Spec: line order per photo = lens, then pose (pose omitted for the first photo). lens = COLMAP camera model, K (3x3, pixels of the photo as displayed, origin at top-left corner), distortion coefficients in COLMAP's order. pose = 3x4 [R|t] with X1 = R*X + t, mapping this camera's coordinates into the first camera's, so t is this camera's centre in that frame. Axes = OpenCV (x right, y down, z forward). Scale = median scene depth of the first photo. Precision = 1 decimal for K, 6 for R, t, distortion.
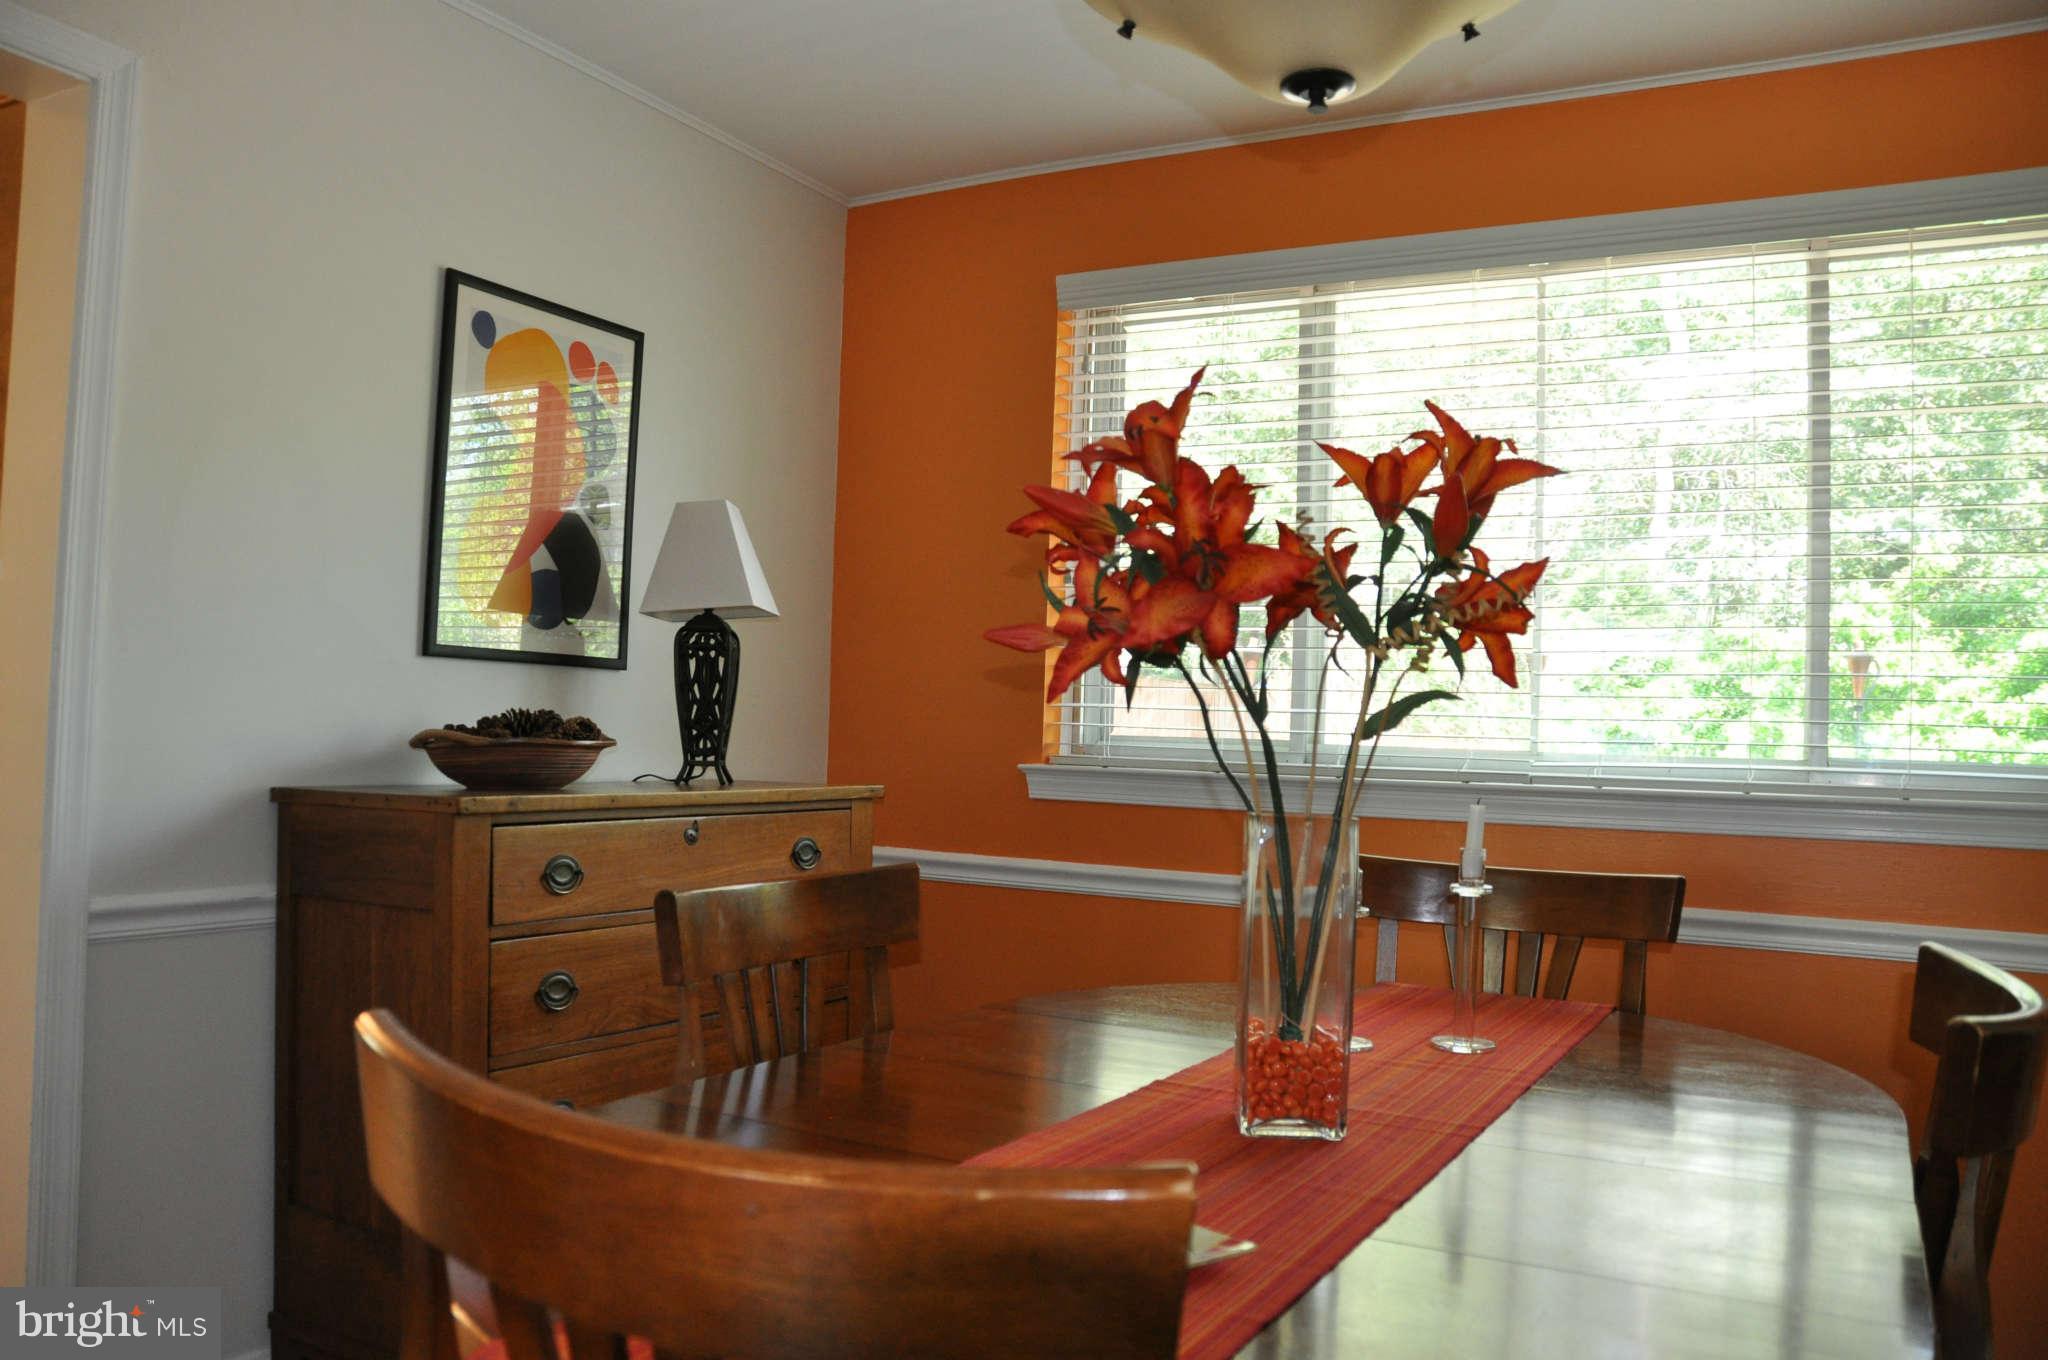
lens RADIAL K [[1646.2, 0, 999.8], [0, 1646.2, 676.3], [0, 0, 1]] dist [-0.071165, 0.009754]
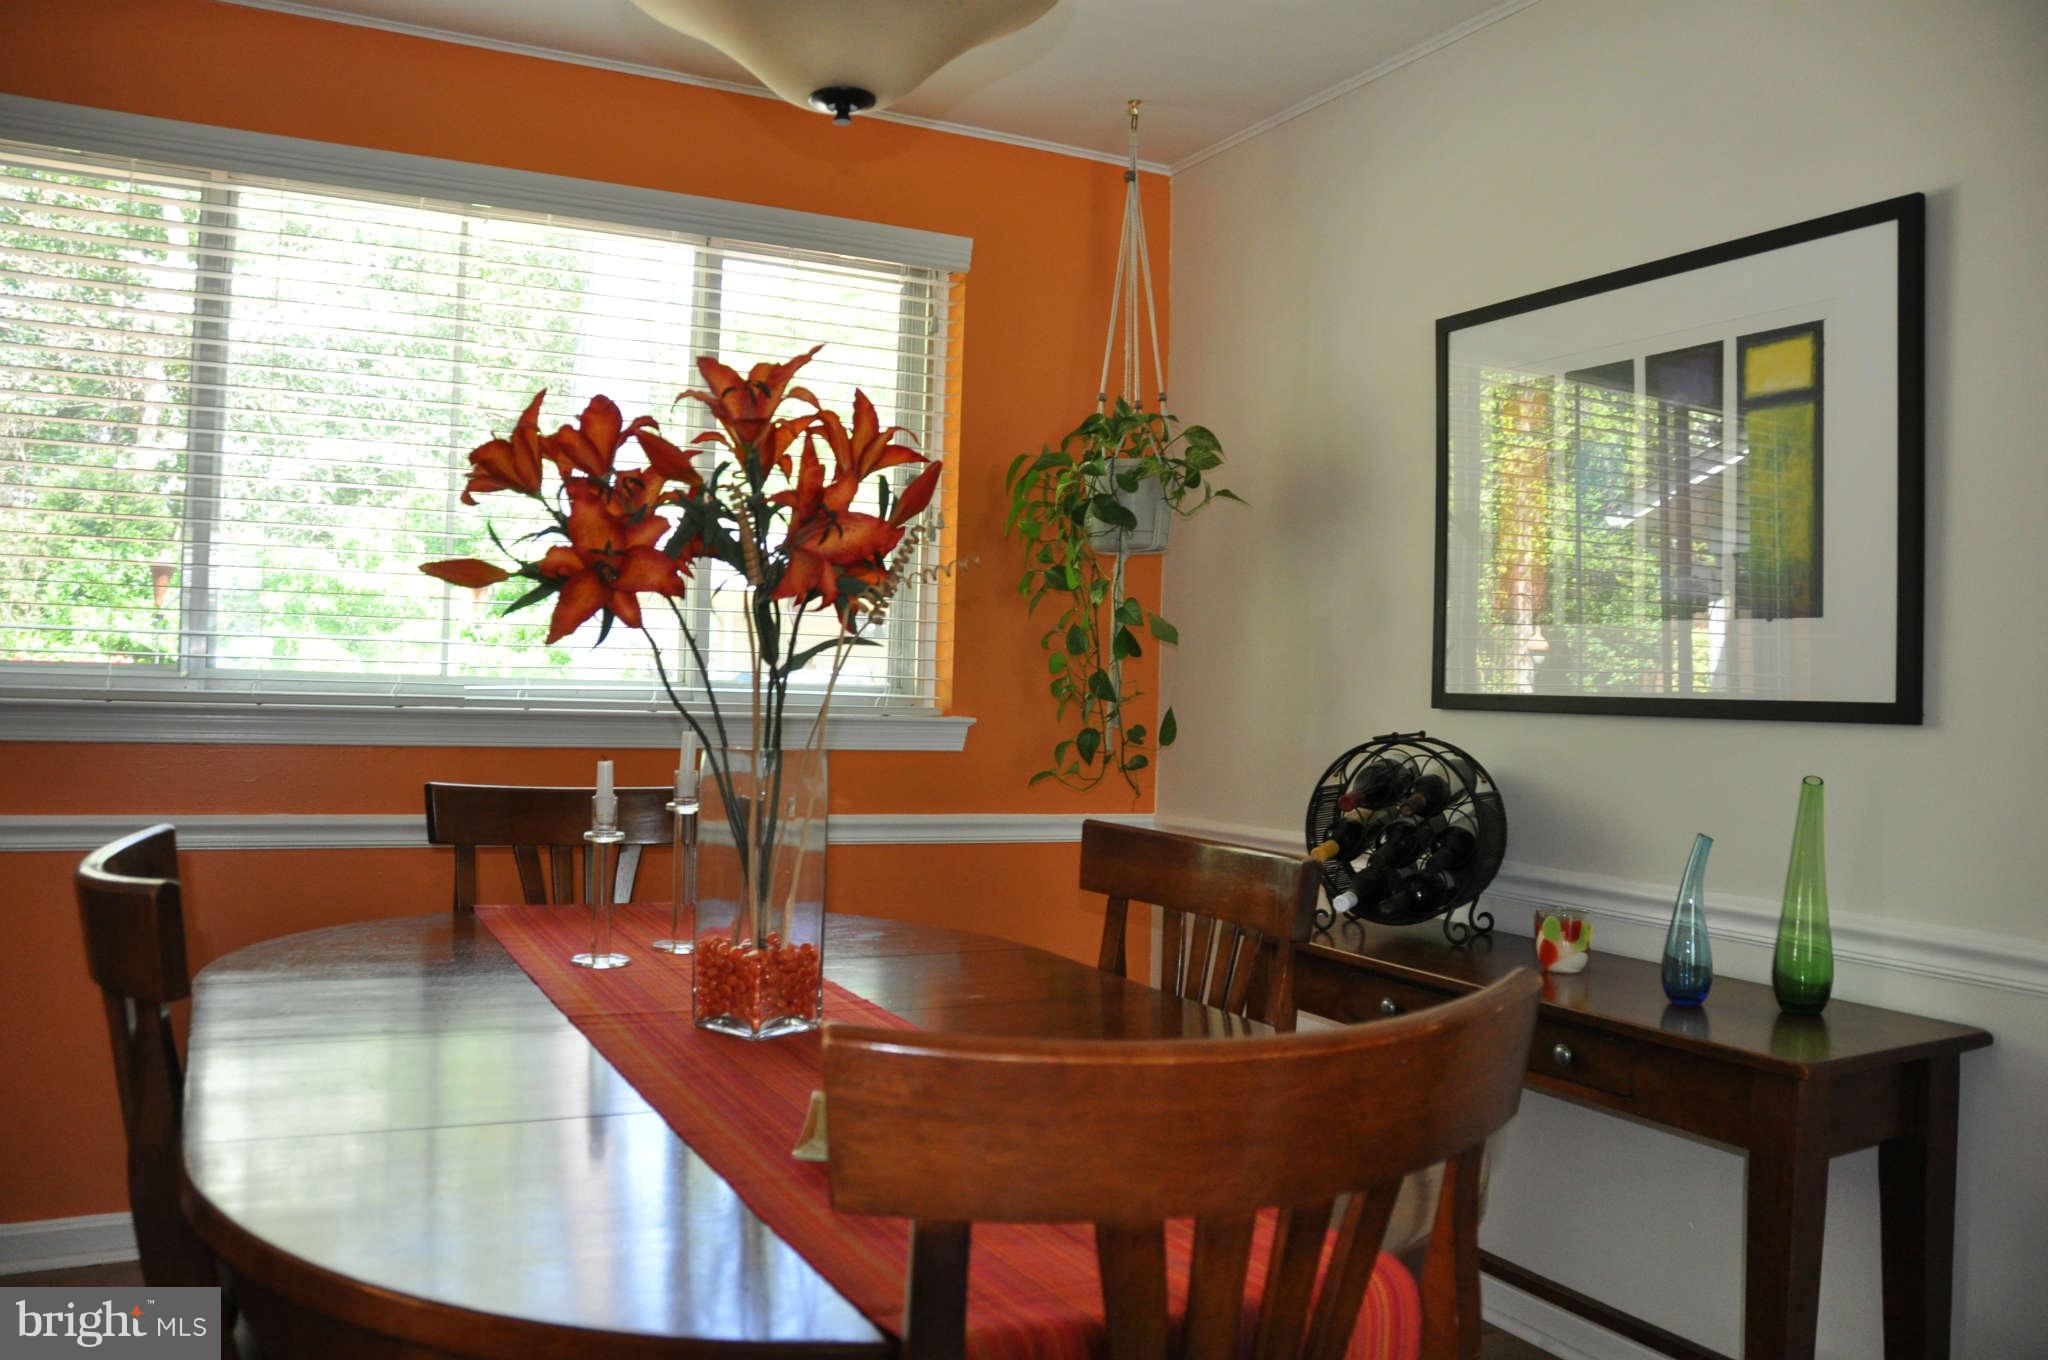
lens RADIAL K [[1646.2, 0, 999.8], [0, 1646.2, 676.3], [0, 0, 1]] dist [-0.071165, 0.009754]
pose [[0.581654, -0.013308, 0.813327, -0.343399], [-0.034010, 0.998594, 0.040662, -0.008331], [-0.812725, -0.051313, 0.580384, 0.124499]]
